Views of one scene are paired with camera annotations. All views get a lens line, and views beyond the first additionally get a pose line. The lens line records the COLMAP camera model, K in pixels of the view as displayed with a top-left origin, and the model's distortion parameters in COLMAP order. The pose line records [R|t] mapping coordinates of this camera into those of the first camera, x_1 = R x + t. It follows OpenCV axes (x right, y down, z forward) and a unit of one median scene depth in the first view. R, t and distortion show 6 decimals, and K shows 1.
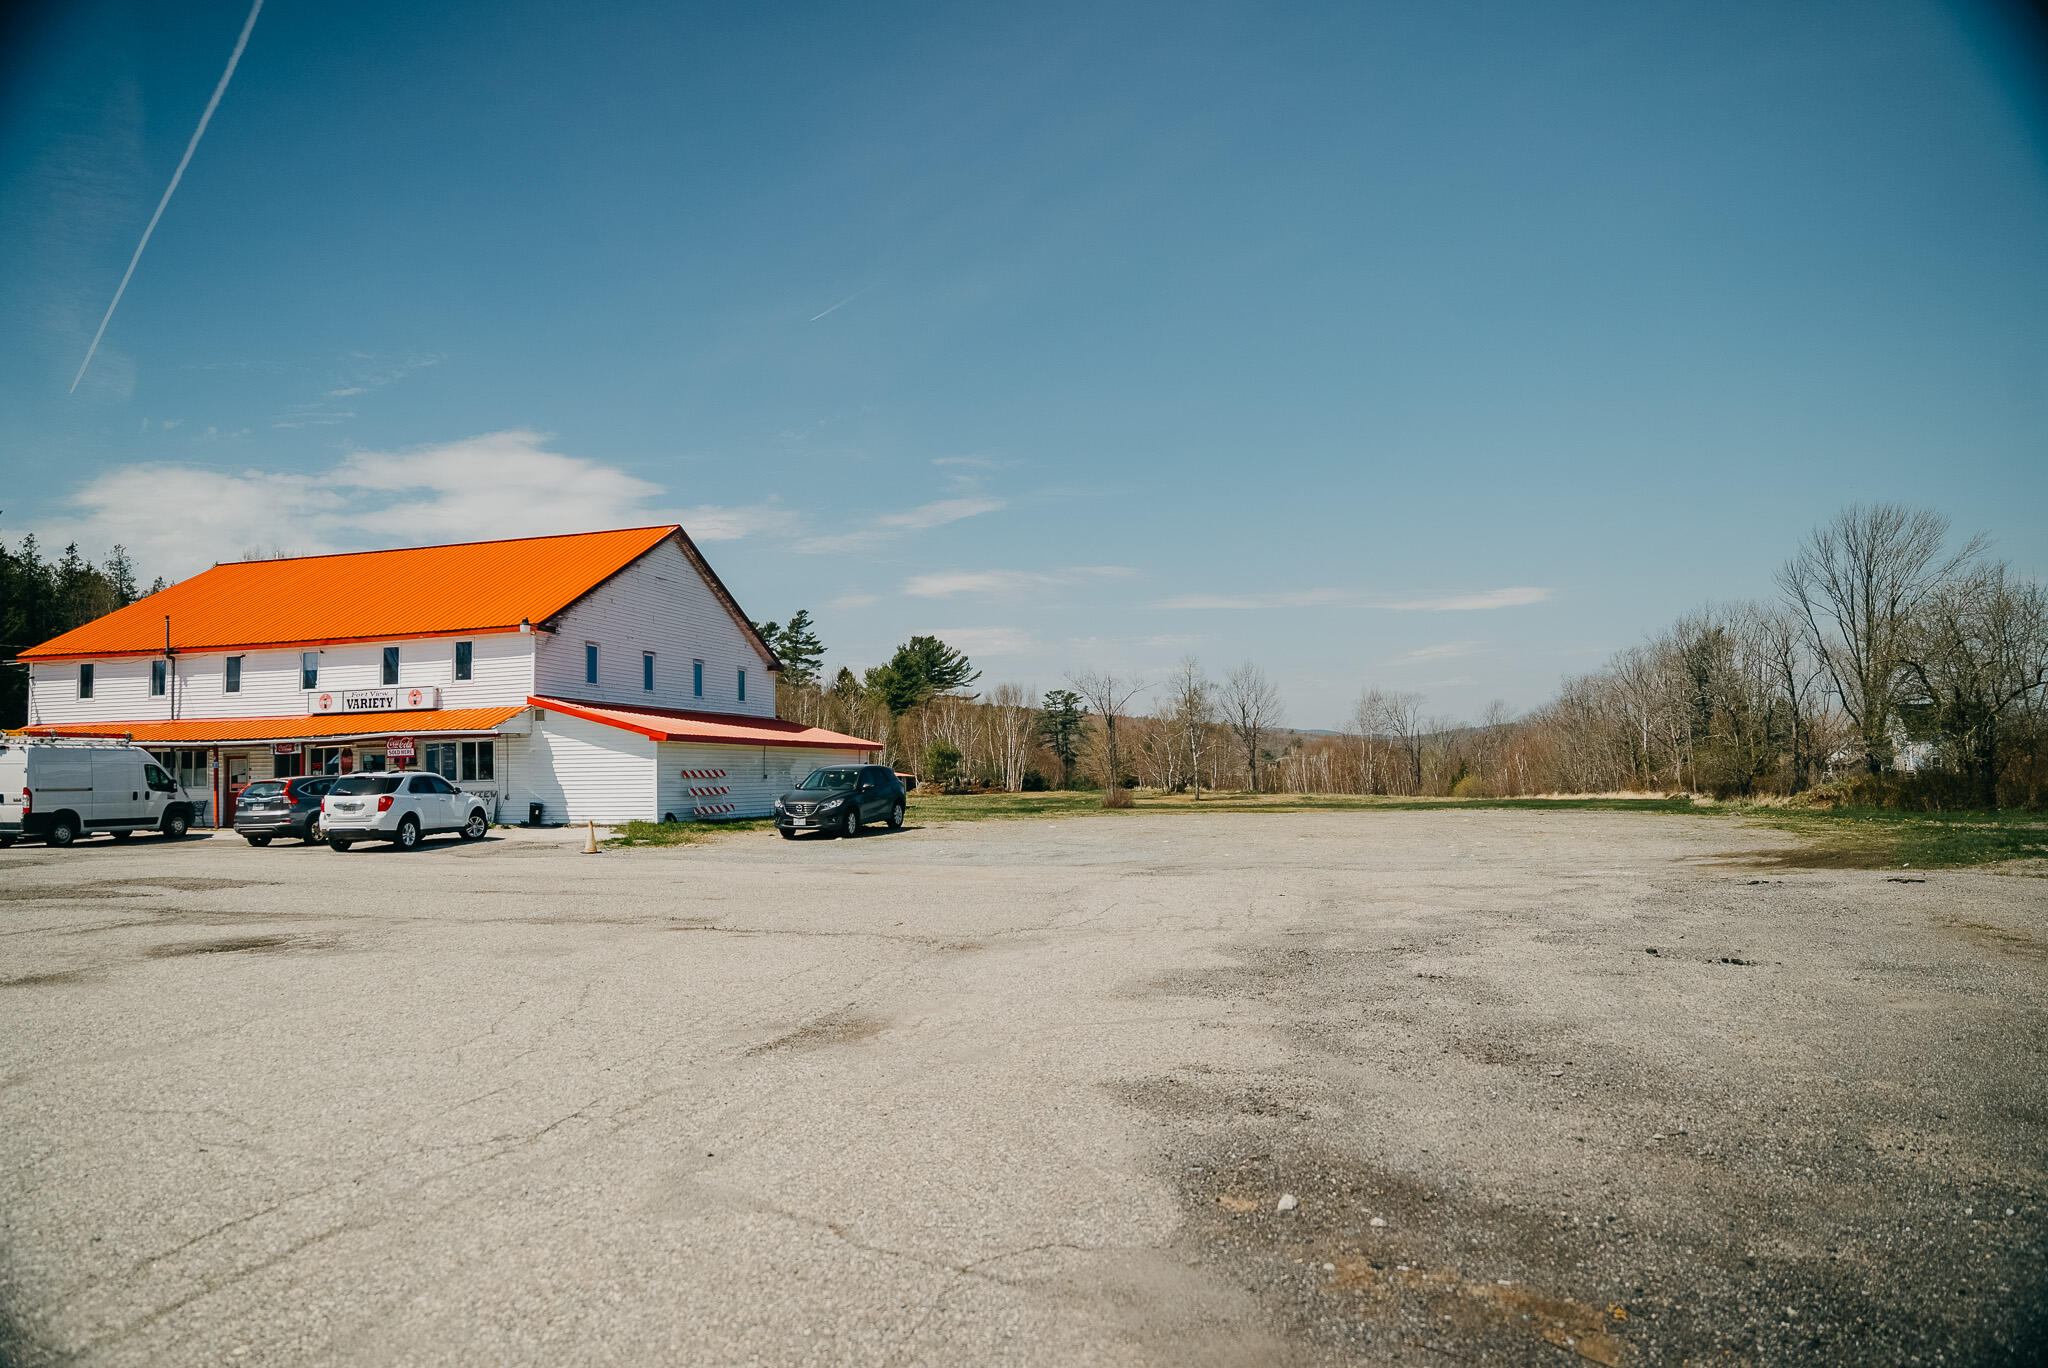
lens RADIAL K [[1400.5, 0, 999.9], [0, 1400.5, 693.1], [0, 0, 1]] dist [-0.145895, 0.113890]
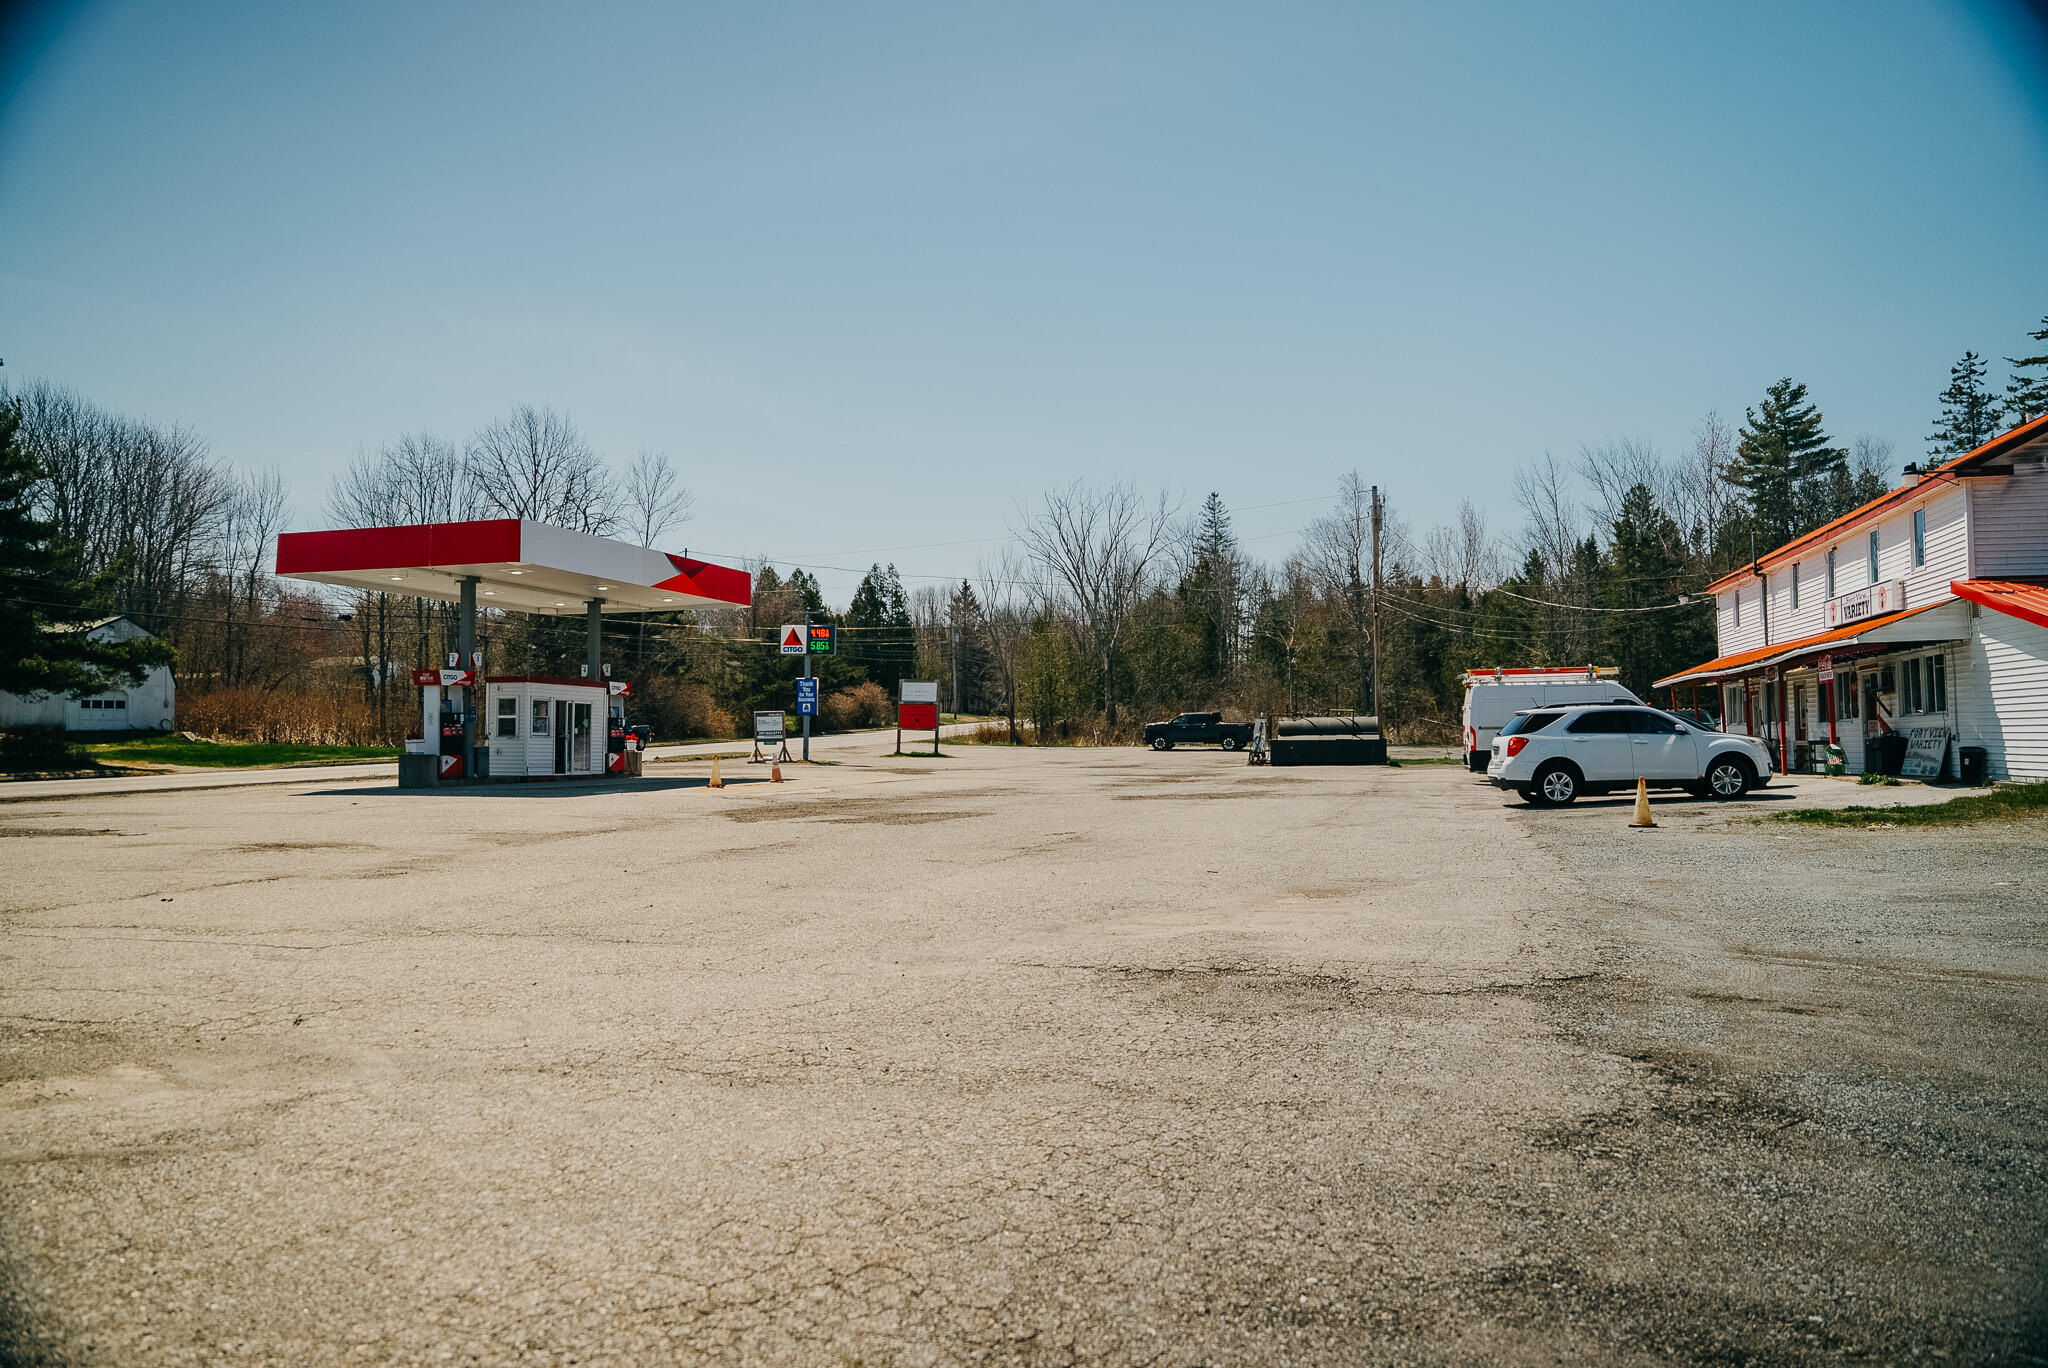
lens RADIAL K [[1401.1, 0, 1025.5], [0, 1401.1, 679.4], [0, 0, 1]] dist [-0.145981, 0.109586]
pose [[0.009798, -0.027613, -0.999571, 0.263013], [0.071145, 0.997105, -0.026847, 0.031653], [0.997418, -0.070851, 0.011734, 0.523162]]
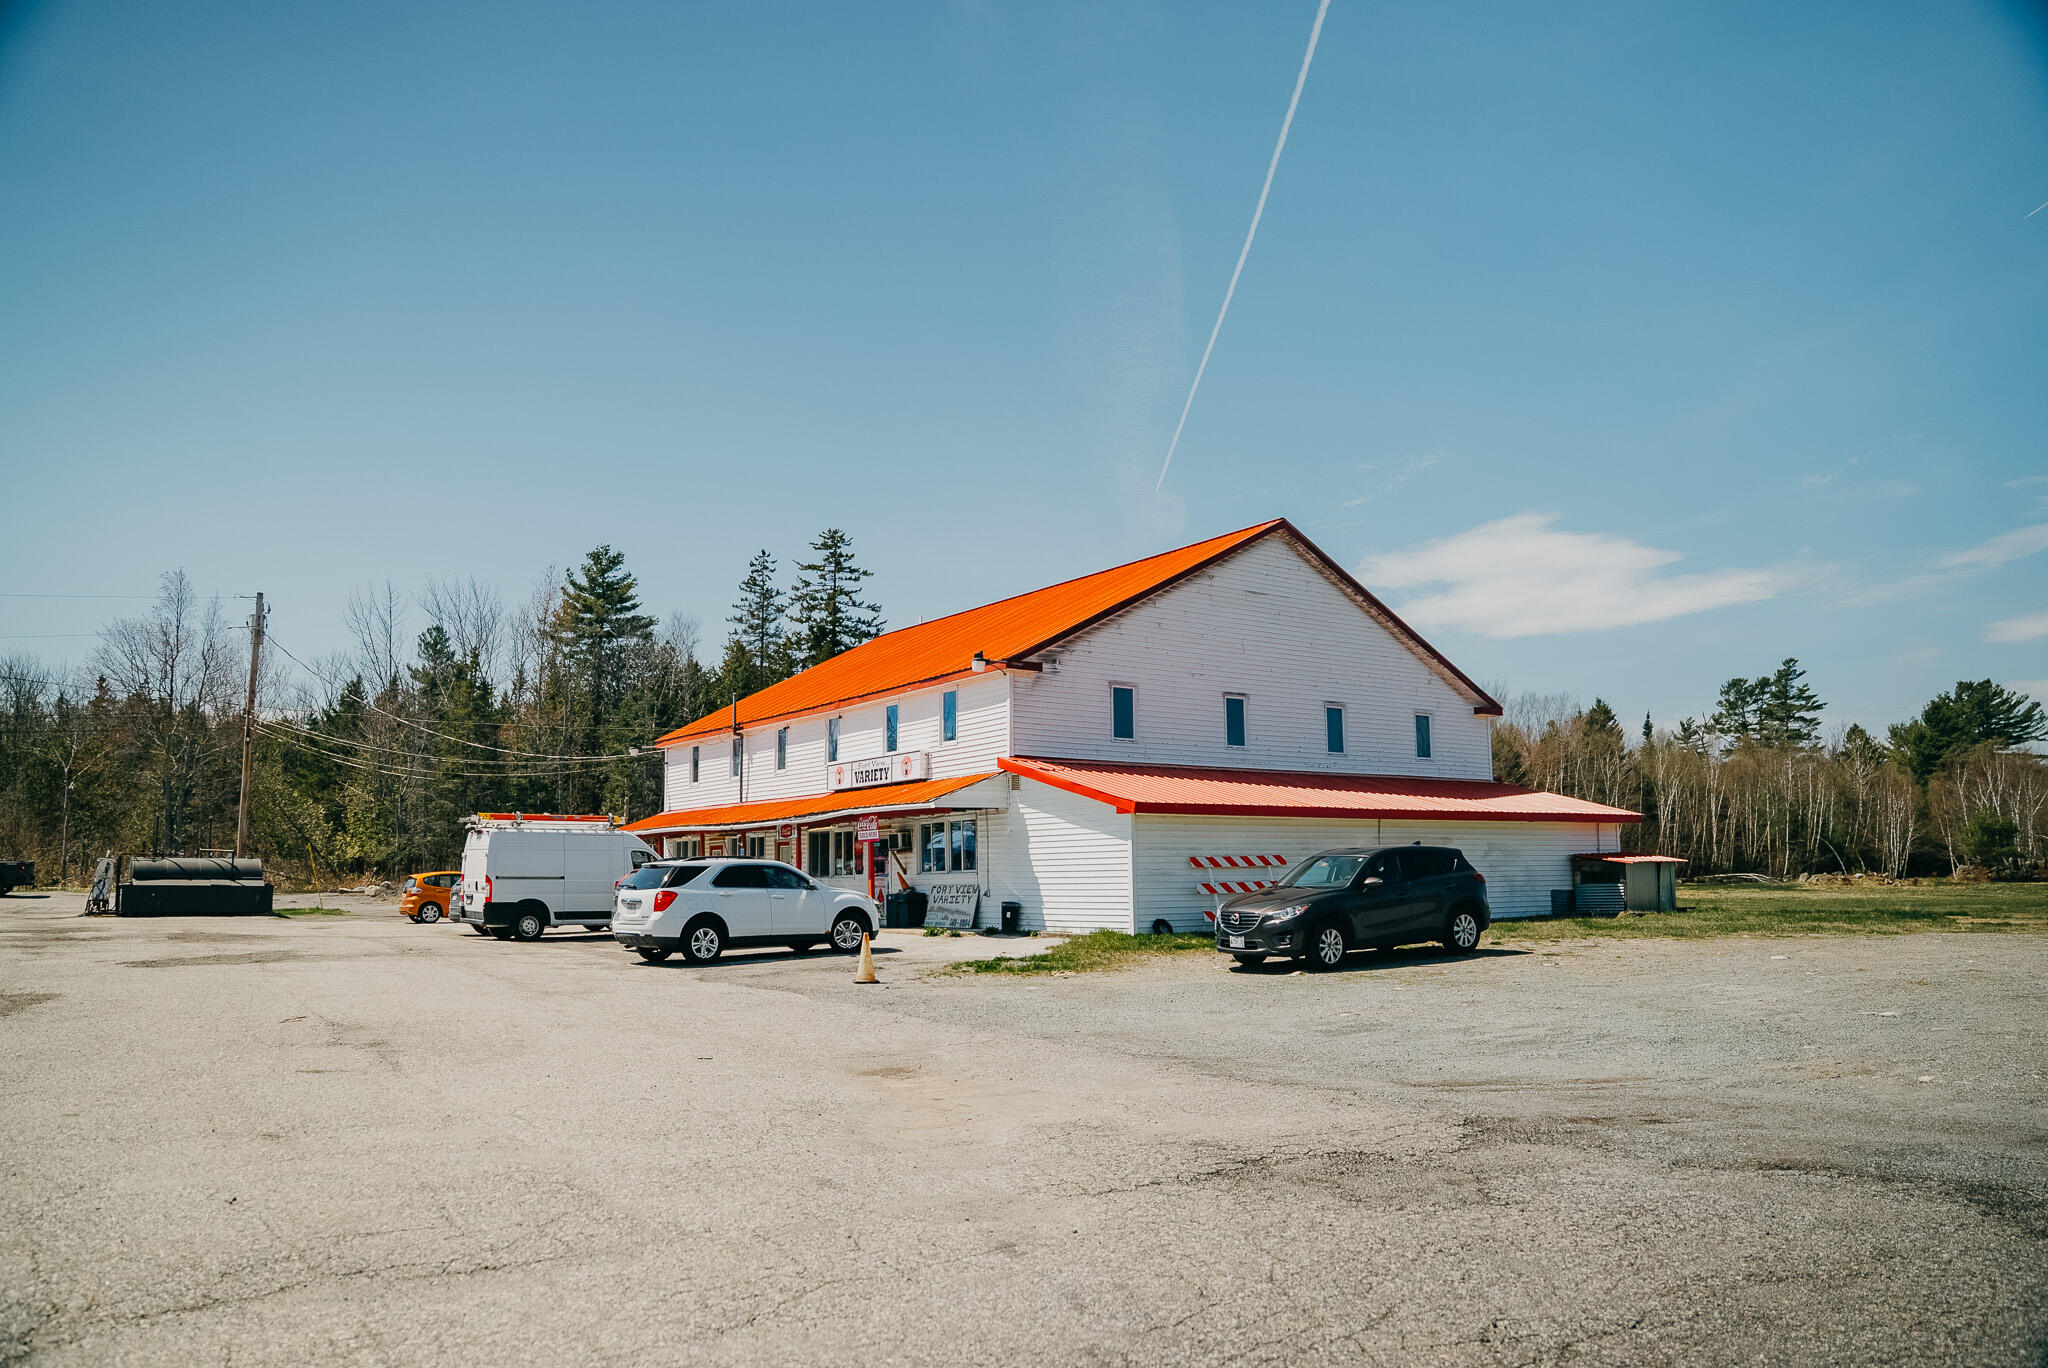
lens RADIAL K [[1429.1, 0, 1015.6], [0, 1429.1, 688.0], [0, 0, 1]] dist [-0.139576, 0.109401]
pose [[0.768861, -0.073962, -0.635124, 0.148375], [0.034227, 0.996624, -0.074625, 0.021278], [0.638499, 0.035638, 0.768797, 0.386619]]
